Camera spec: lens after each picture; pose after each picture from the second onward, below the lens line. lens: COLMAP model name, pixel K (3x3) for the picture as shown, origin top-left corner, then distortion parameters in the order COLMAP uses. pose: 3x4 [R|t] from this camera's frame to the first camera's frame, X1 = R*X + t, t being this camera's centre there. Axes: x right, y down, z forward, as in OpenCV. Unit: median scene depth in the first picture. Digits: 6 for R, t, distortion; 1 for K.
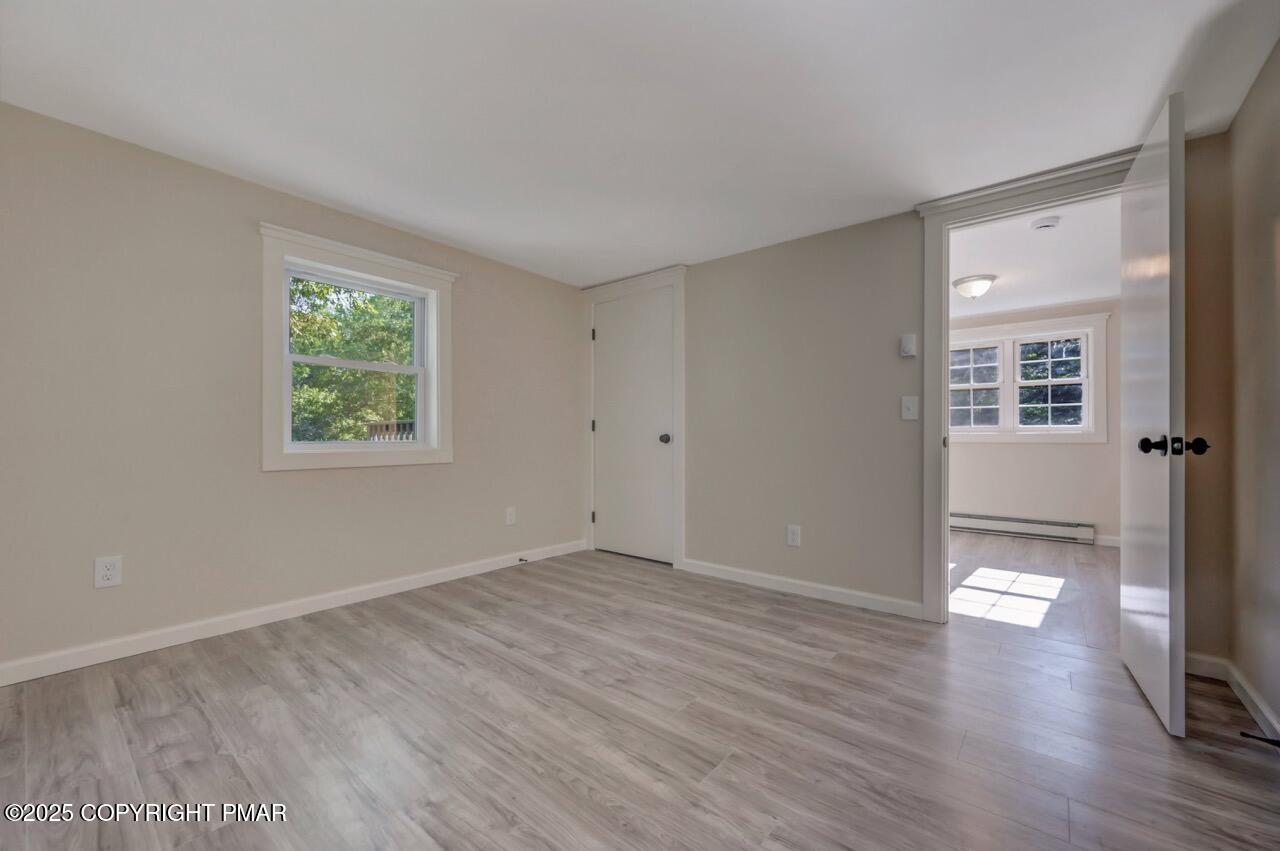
lens RADIAL K [[510.4, 0, 642.4], [0, 510.4, 431.3], [0, 0, 1]] dist [0.001364, 0.000309]
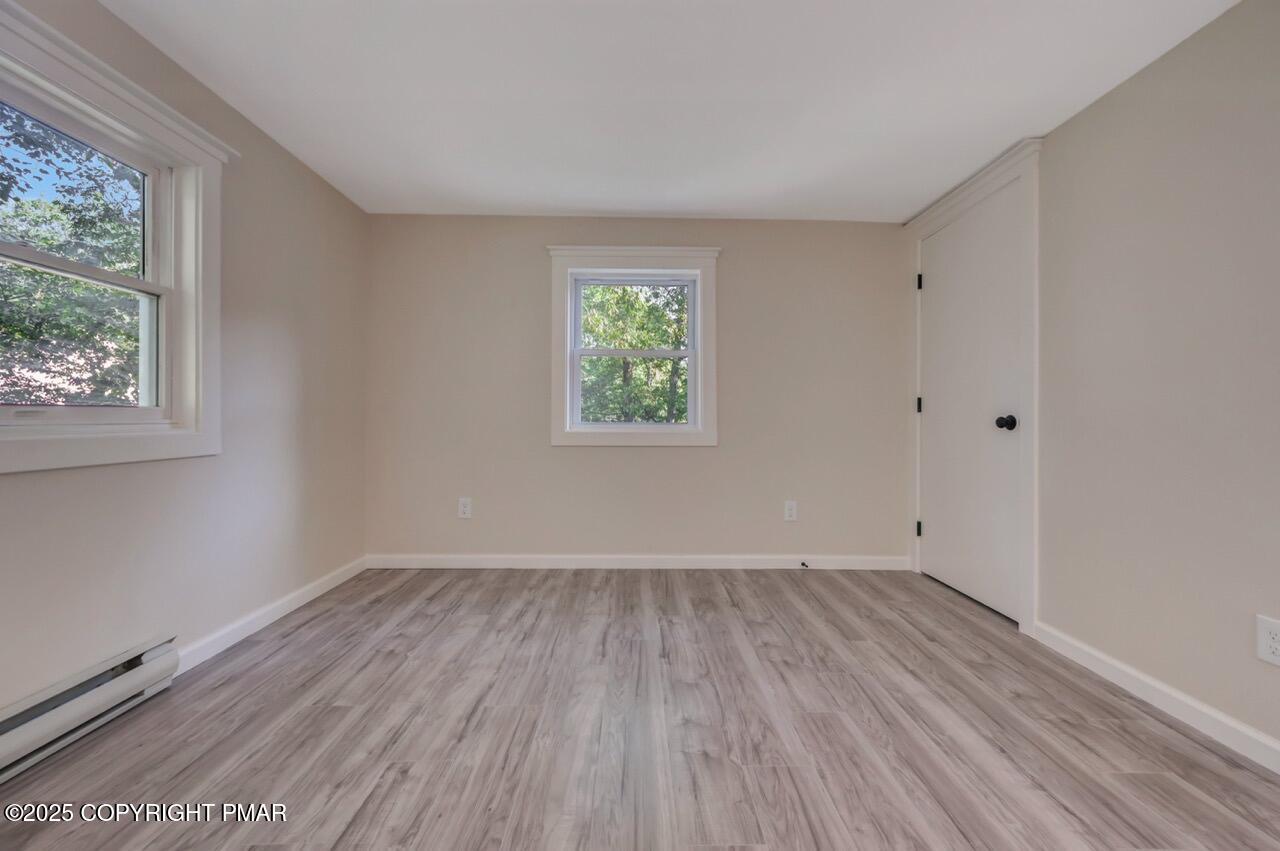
lens RADIAL K [[509.8, 0, 641.6], [0, 509.8, 418.1], [0, 0, 1]] dist [-0.000879, 0.000032]
pose [[0.645892, -0.000178, -0.763429, 0.354843], [0.002879, 0.999993, 0.002203, 0.008746], [0.763423, -0.003621, 0.645888, 0.371007]]
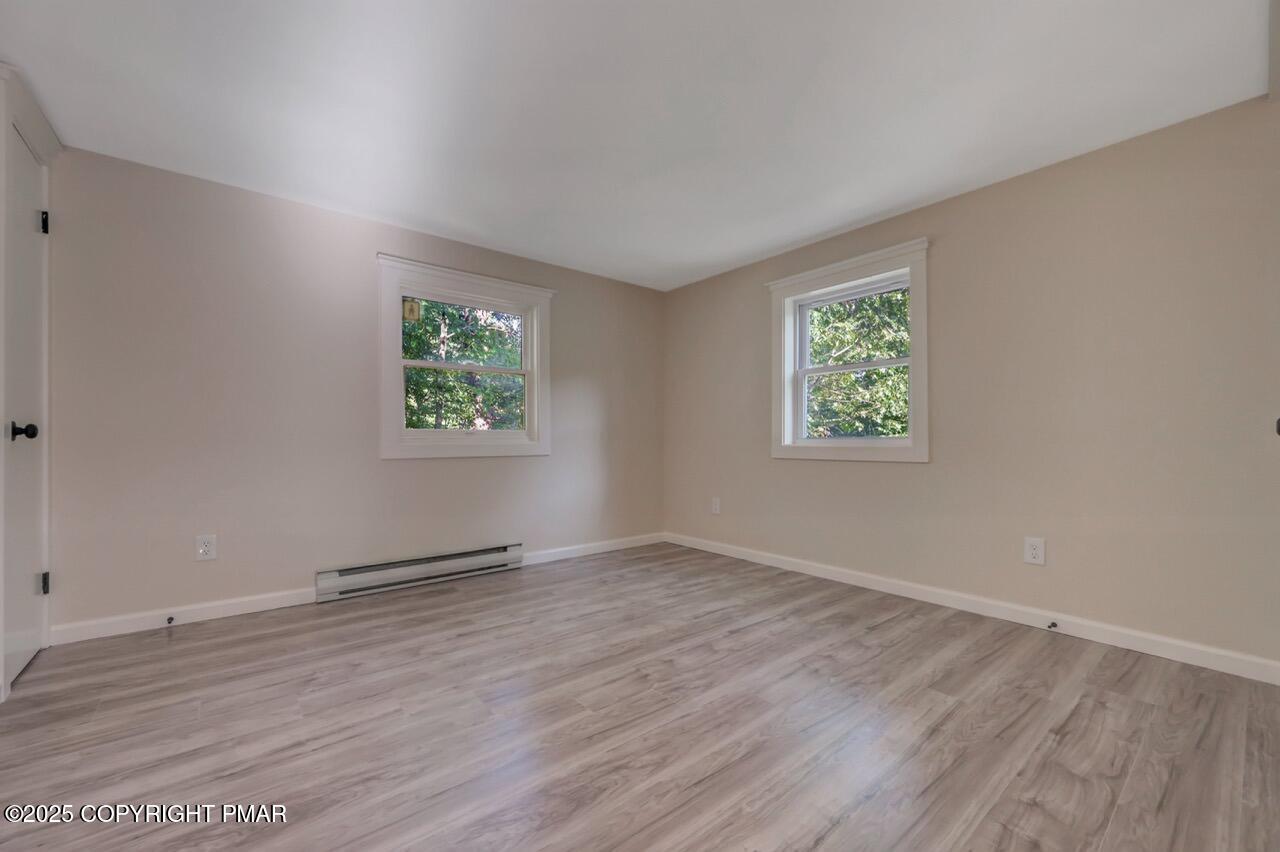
lens RADIAL K [[513.6, 0, 642.6], [0, 513.6, 439.7], [0, 0, 1]] dist [0.001403, 0.000155]
pose [[-0.202989, -0.002995, -0.979176, 0.735147], [0.010649, 0.999929, -0.005266, 0.031188], [0.979123, -0.011496, -0.202943, 0.952013]]
